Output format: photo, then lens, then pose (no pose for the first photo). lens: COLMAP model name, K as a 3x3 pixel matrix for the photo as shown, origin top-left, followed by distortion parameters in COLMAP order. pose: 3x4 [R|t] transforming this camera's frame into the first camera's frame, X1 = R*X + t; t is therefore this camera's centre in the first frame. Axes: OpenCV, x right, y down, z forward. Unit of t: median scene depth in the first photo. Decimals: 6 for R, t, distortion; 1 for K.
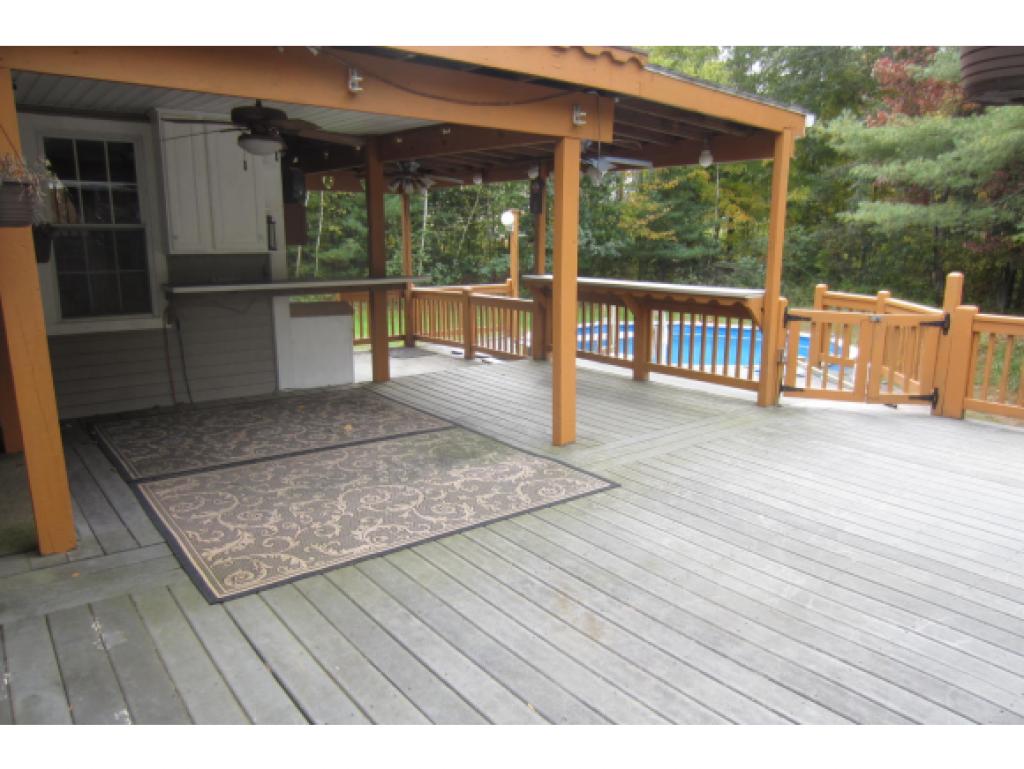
lens RADIAL K [[724.5, 0, 515.1], [0, 724.5, 386.0], [0, 0, 1]] dist [-0.008037, -0.002976]
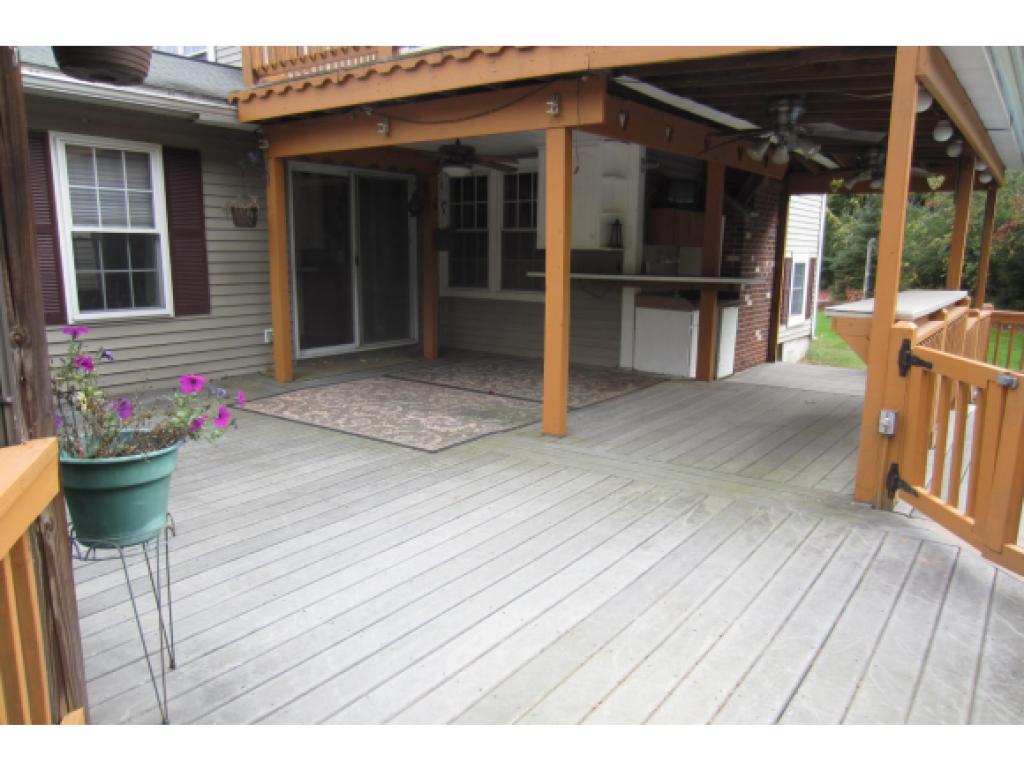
lens RADIAL K [[724.5, 0, 515.1], [0, 724.5, 386.0], [0, 0, 1]] dist [-0.008037, -0.002976]
pose [[0.270336, 0.175453, -0.946644, 1.171106], [-0.194809, 0.972884, 0.124685, -0.118359], [0.942851, 0.150708, 0.297185, 0.764423]]
